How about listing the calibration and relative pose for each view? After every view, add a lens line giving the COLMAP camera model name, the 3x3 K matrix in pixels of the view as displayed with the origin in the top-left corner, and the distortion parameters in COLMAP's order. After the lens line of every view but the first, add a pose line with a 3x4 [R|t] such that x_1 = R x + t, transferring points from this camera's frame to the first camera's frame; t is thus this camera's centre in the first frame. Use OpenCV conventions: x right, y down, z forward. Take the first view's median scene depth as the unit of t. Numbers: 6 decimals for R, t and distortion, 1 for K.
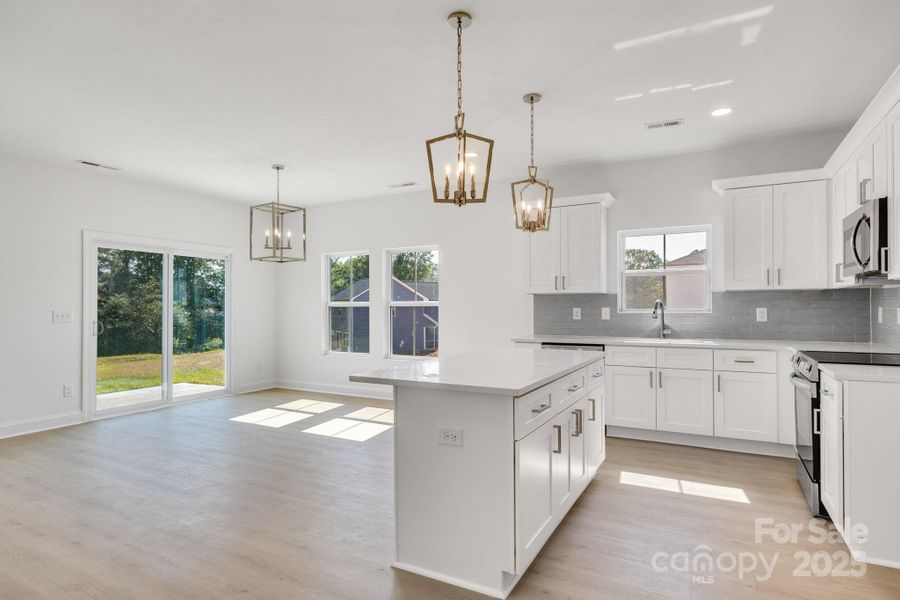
lens RADIAL K [[496.9, 0, 451.7], [0, 496.9, 303.3], [0, 0, 1]] dist [0.002534, 0.001202]
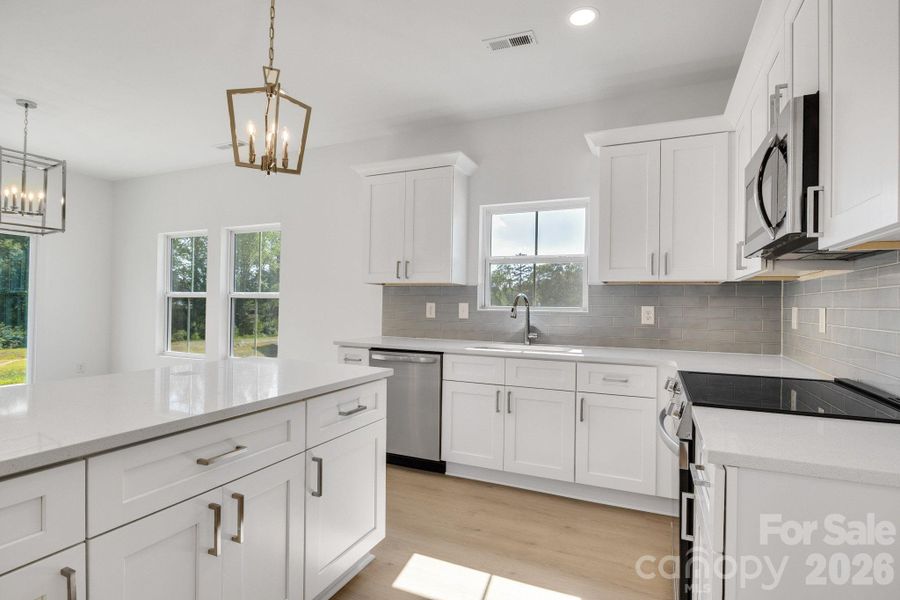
lens RADIAL K [[455.4, 0, 450.0], [0, 455.4, 300.0], [0, 0, 1]] dist [-0.005417, -0.000882]
pose [[0.997170, 0.020099, 0.072438, 0.269735], [-0.019861, 0.999795, -0.004006, 0.008113], [-0.072503, 0.002556, 0.997365, 0.326446]]
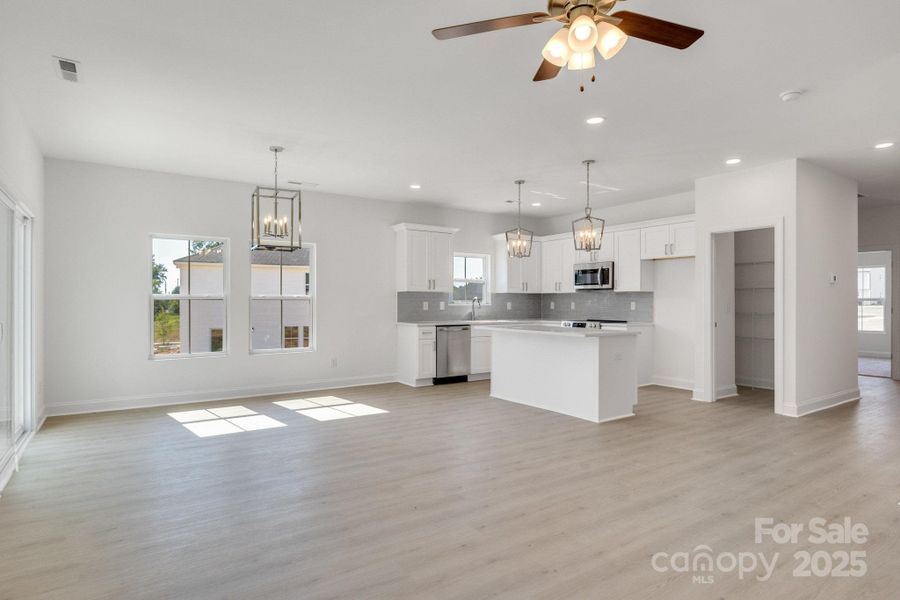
lens RADIAL K [[496.9, 0, 451.7], [0, 496.9, 303.3], [0, 0, 1]] dist [0.002534, 0.001202]
pose [[0.456777, 0.004231, 0.889571, -1.180742], [-0.006385, 0.999979, -0.001478, 0.017411], [-0.889559, -0.005005, 0.456794, 0.316236]]
